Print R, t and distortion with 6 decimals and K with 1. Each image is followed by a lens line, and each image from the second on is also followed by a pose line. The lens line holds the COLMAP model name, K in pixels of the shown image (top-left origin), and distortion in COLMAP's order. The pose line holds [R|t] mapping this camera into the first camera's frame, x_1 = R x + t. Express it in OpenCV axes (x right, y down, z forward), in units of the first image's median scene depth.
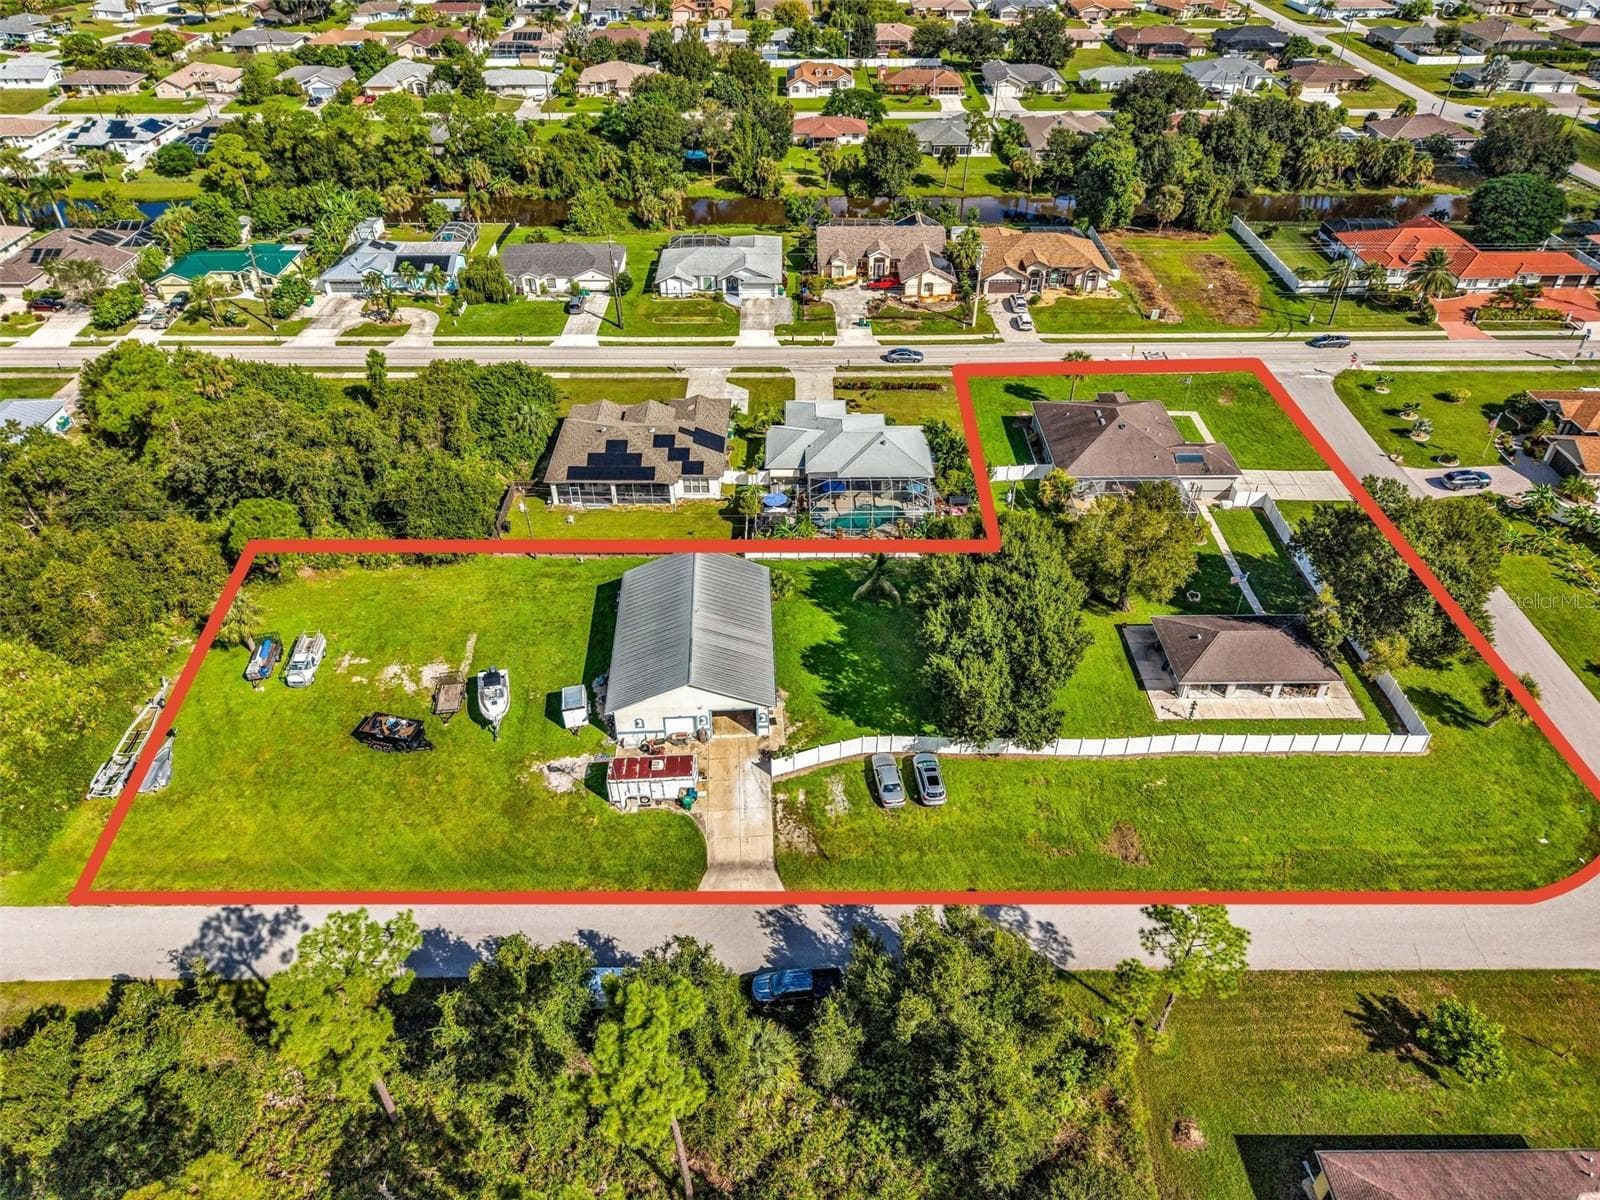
lens RADIAL K [[1070.2, 0, 800.0], [0, 1070.2, 600.0], [0, 0, 1]] dist [0.024844, -0.022068]
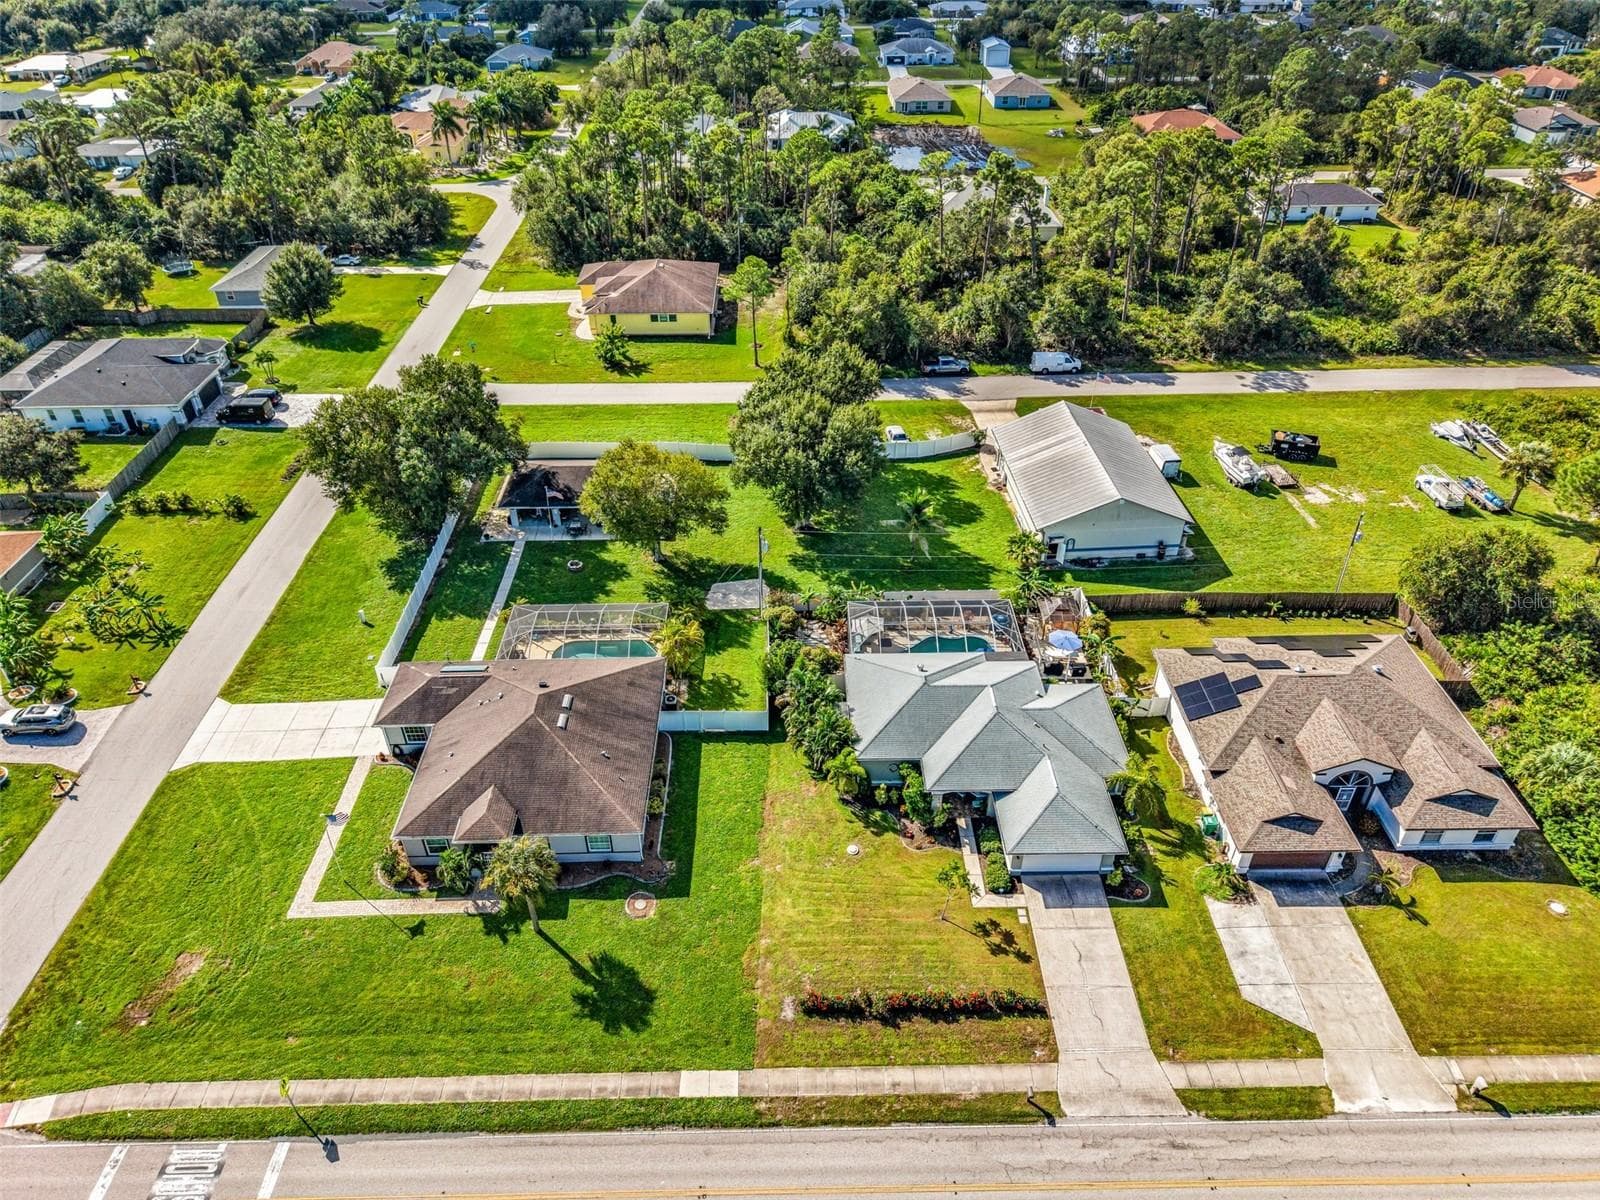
lens RADIAL K [[1070.2, 0, 800.0], [0, 1070.2, 600.0], [0, 0, 1]] dist [0.024844, -0.022068]
pose [[-0.999911, 0.013298, -0.001423, 0.115507], [0.002319, 0.277158, 0.960822, -0.587834], [0.013171, 0.960732, -0.277164, 0.859221]]
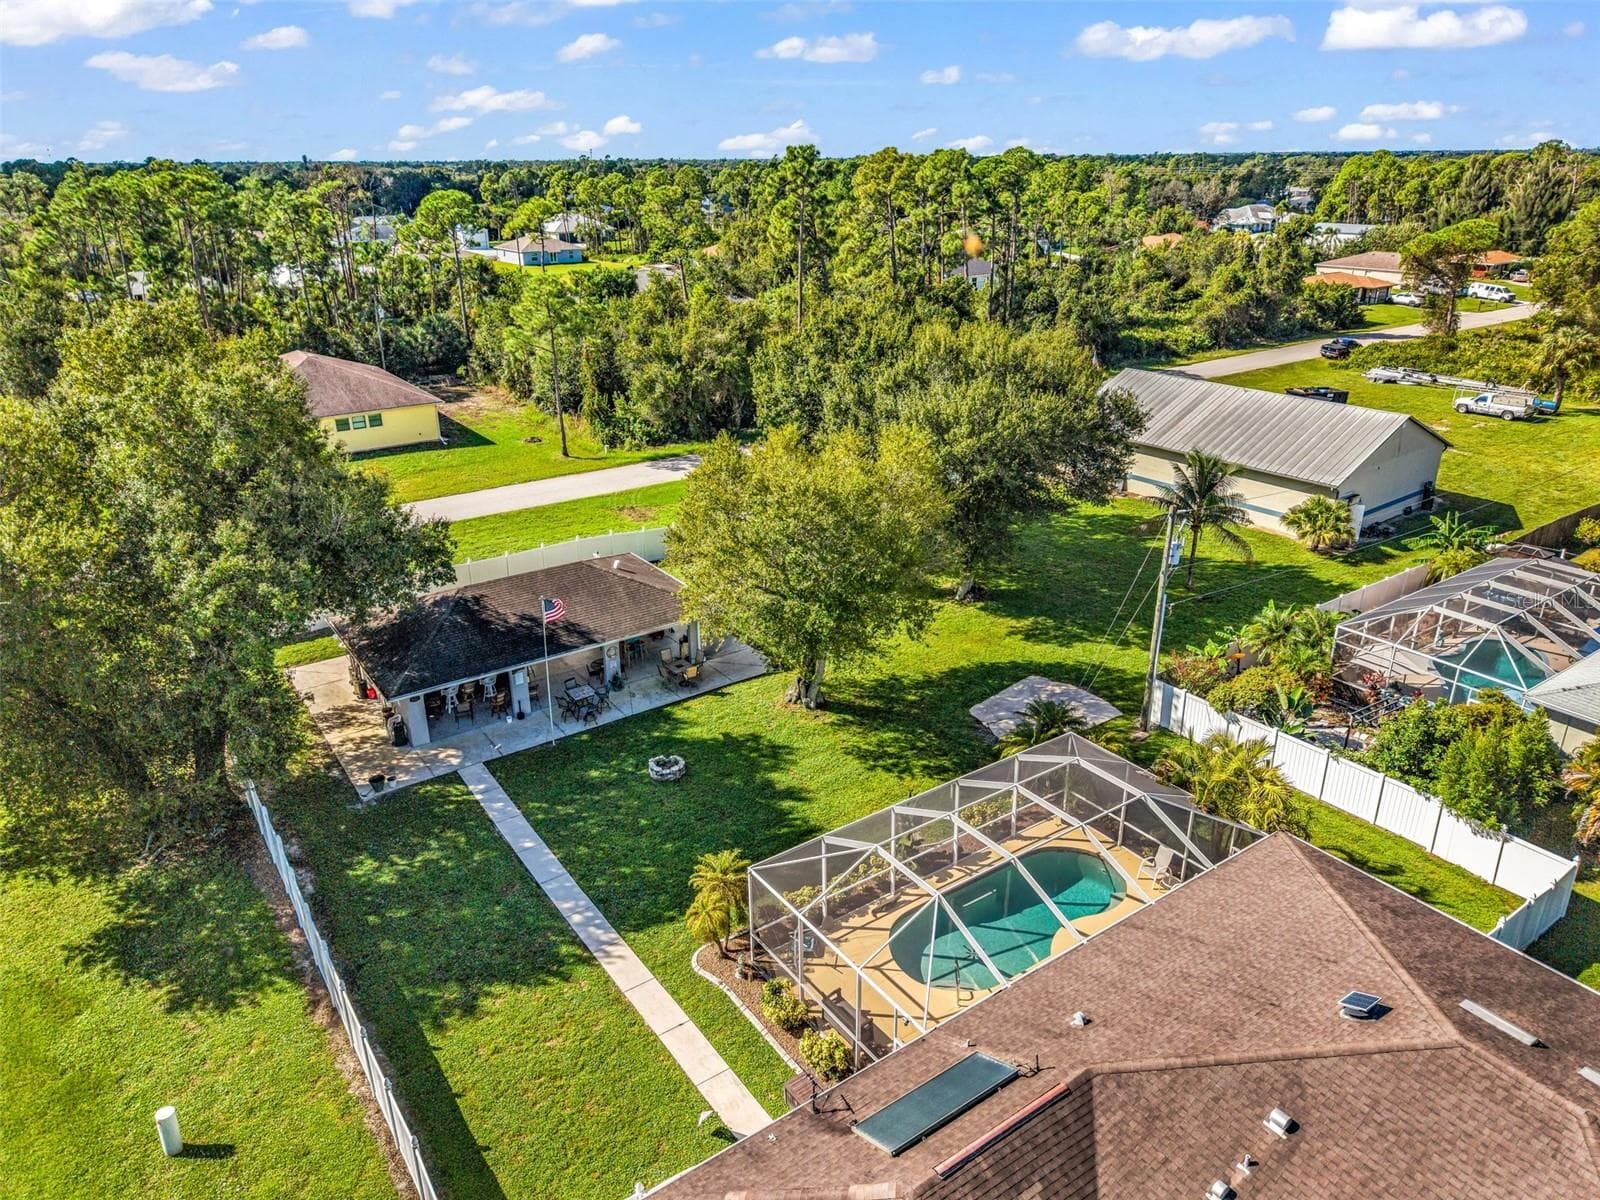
lens RADIAL K [[1072.5, 0, 798.3], [0, 1072.5, 587.9], [0, 0, 1]] dist [0.038957, -0.046407]
pose [[-0.824740, 0.217592, -0.521975, 0.338807], [-0.341195, 0.544628, 0.766137, -0.224602], [0.450987, 0.809959, -0.374935, 0.740778]]
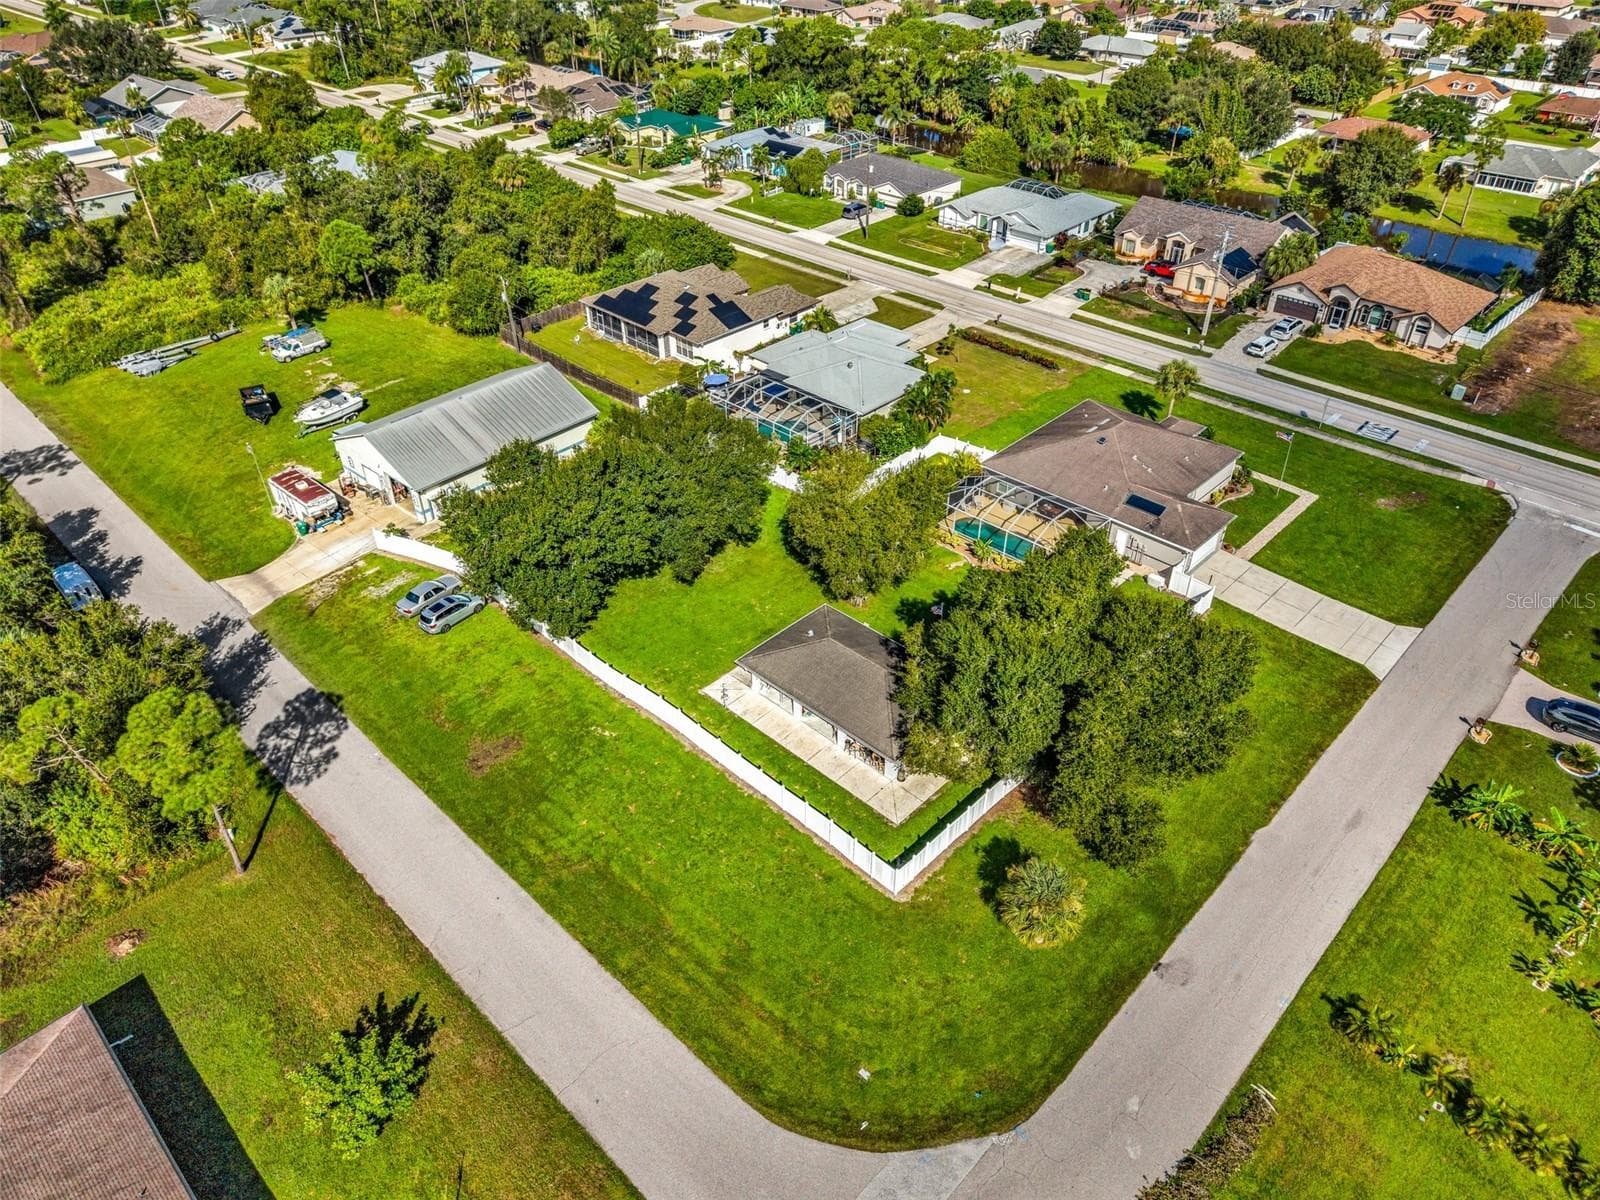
lens RADIAL K [[1070.2, 0, 800.0], [0, 1070.2, 600.0], [0, 0, 1]] dist [0.024844, -0.022068]
pose [[0.714536, 0.412100, -0.565342, 0.472845], [-0.427690, 0.896814, 0.113165, -0.042491], [0.553642, 0.160930, 0.817057, 0.218648]]
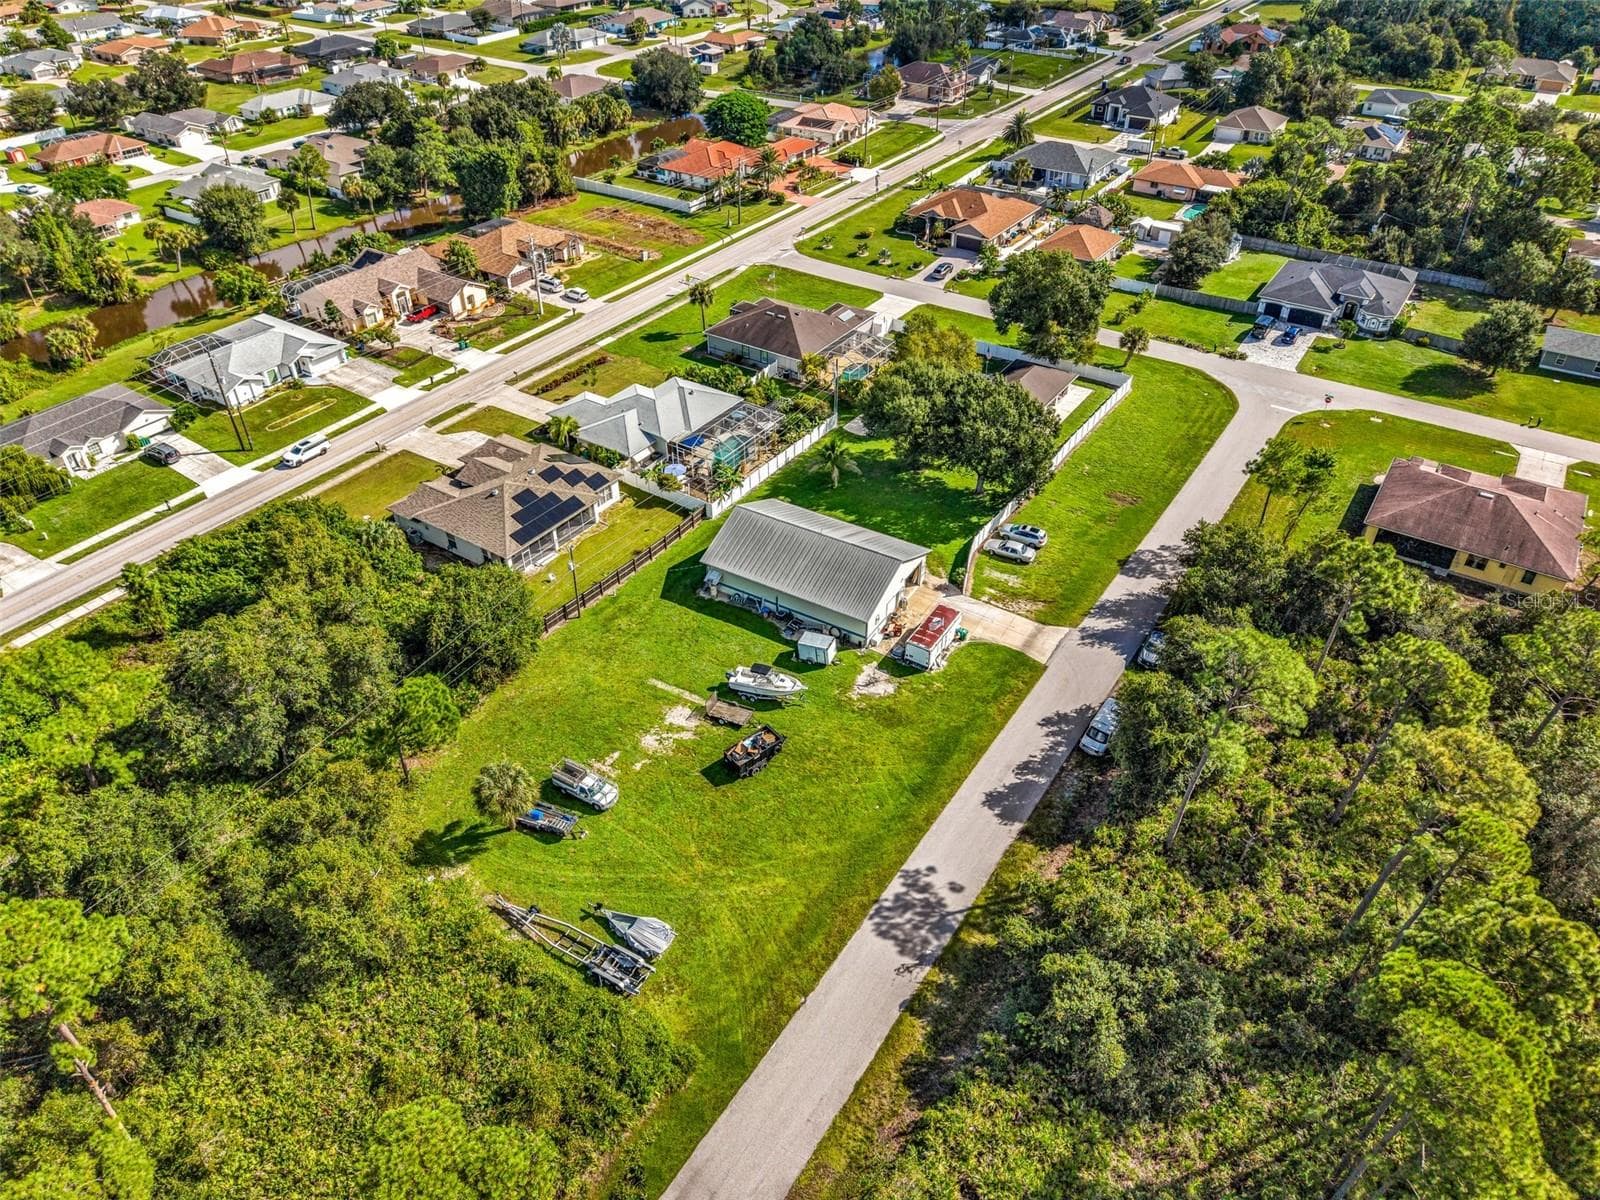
lens RADIAL K [[1070.2, 0, 800.0], [0, 1070.2, 600.0], [0, 0, 1]] dist [0.024844, -0.022068]
pose [[0.561899, -0.503661, 0.656197, -0.536308], [0.510685, 0.835263, 0.203805, -0.102825], [-0.650746, 0.220592, 0.726546, 0.115095]]
